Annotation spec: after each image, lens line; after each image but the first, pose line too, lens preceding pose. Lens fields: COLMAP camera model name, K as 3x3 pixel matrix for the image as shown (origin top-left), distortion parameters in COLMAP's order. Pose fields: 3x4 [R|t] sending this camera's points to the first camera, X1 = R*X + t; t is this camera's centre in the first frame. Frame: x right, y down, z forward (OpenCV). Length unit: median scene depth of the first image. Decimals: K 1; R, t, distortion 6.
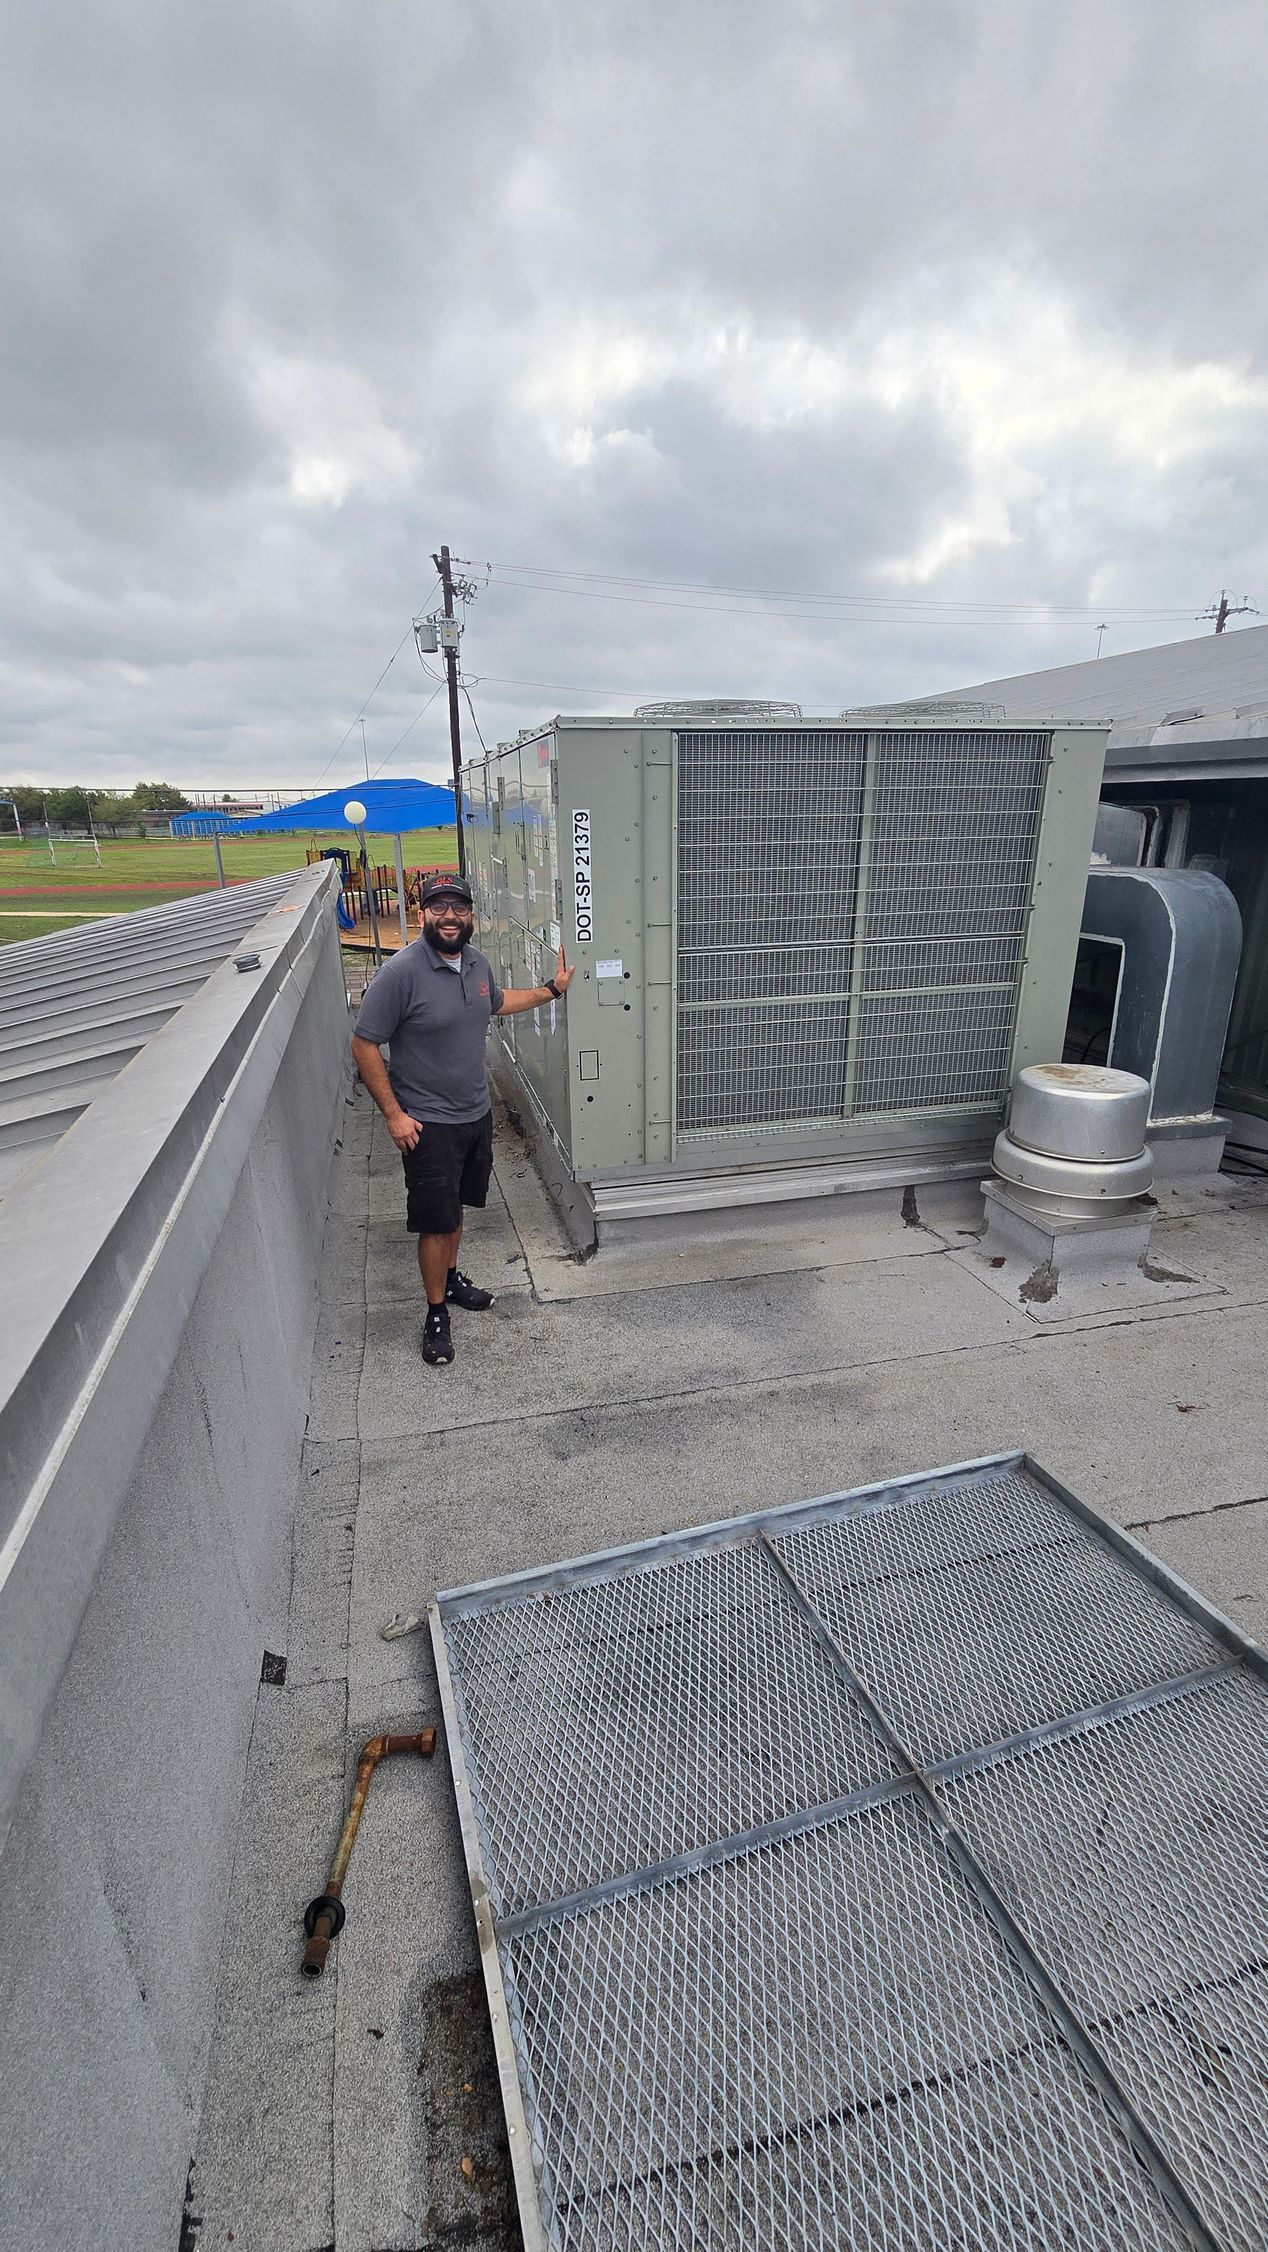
lens RADIAL K [[970.9, 0, 621.0], [0, 970.9, 1118.5], [0, 0, 1]] dist [0.032794, -0.007127]
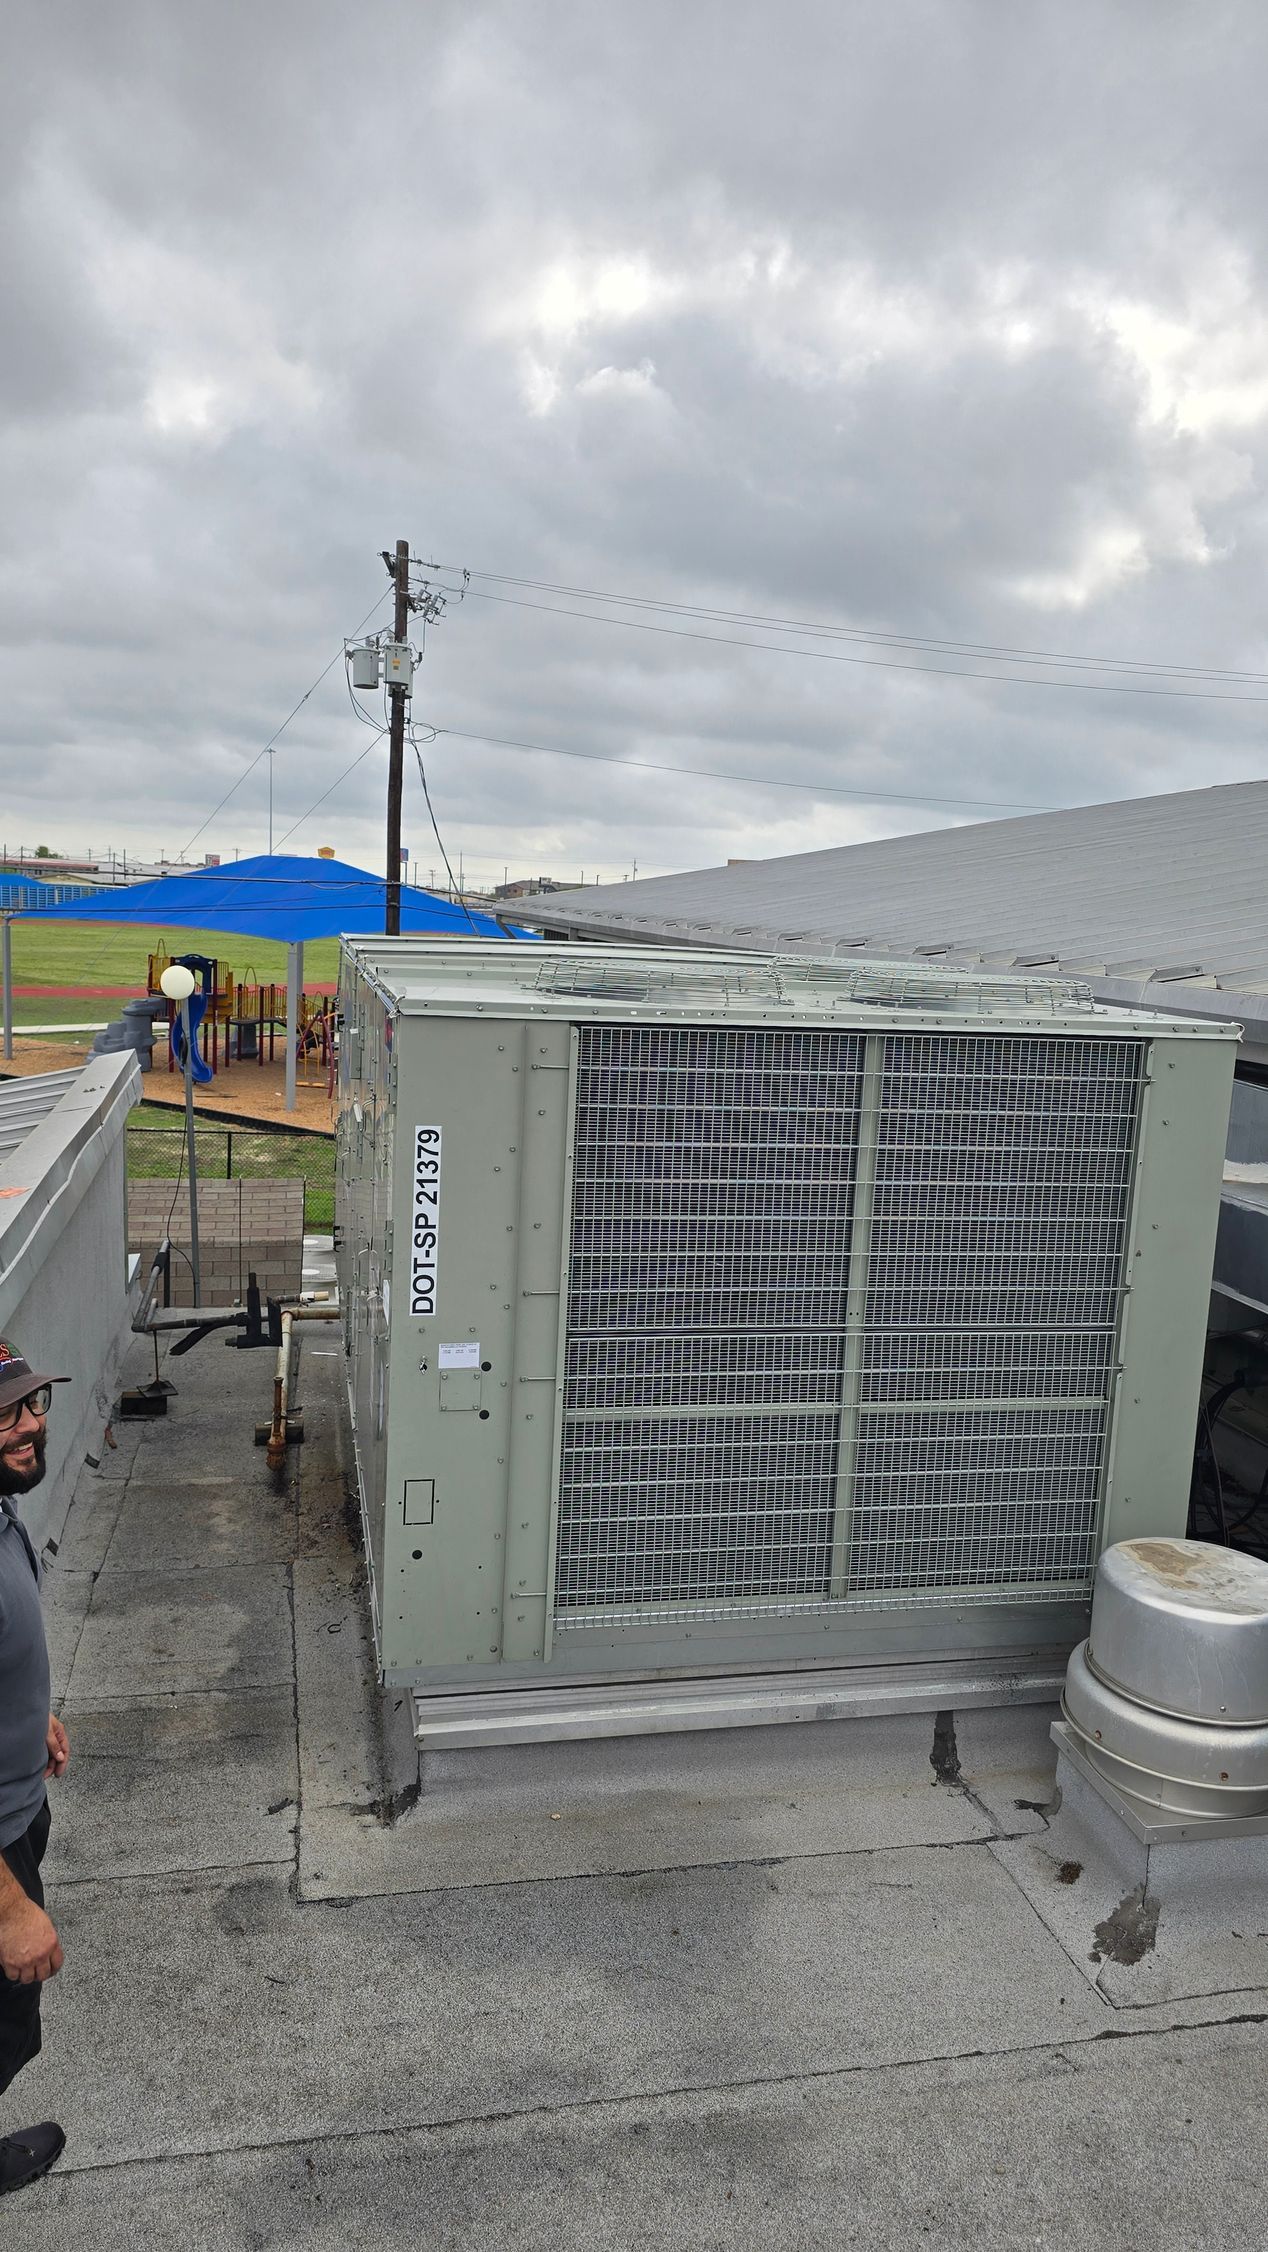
lens RADIAL K [[1589.6, 0, 634.0], [0, 1589.6, 1126.0], [0, 0, 1]] dist [0.096027, -0.073868]
pose [[0.997772, 0.066348, -0.007017, 0.094824], [-0.066559, 0.982620, -0.173287, -0.118883], [-0.004602, 0.173368, 0.984846, -0.074318]]
